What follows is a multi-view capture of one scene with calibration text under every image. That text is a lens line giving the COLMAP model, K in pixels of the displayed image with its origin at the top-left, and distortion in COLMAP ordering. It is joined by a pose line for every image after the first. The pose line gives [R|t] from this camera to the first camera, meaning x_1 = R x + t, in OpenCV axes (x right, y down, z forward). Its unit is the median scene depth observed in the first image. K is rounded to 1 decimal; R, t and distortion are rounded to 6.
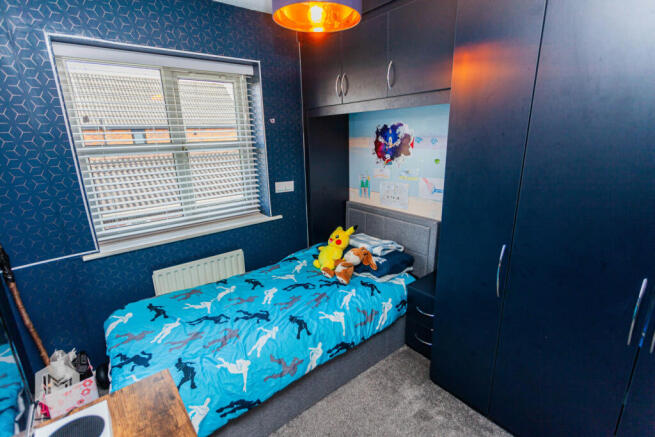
lens RADIAL K [[313.0, 0, 317.0], [0, 313.0, 221.2], [0, 0, 1]] dist [0.000083, -0.000044]
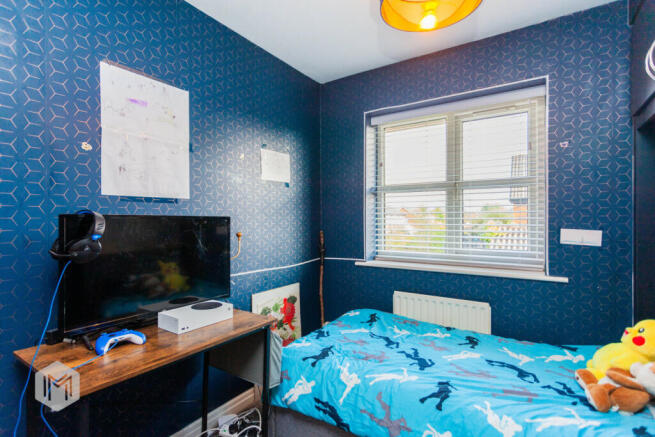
lens RADIAL K [[313.0, 0, 317.0], [0, 313.0, 221.2], [0, 0, 1]] dist [0.000083, -0.000044]
pose [[0.311072, 0.036335, -0.949692, 0.463304], [-0.265405, 0.962835, -0.050095, 0.052529], [0.912576, 0.267636, 0.309154, 0.354091]]
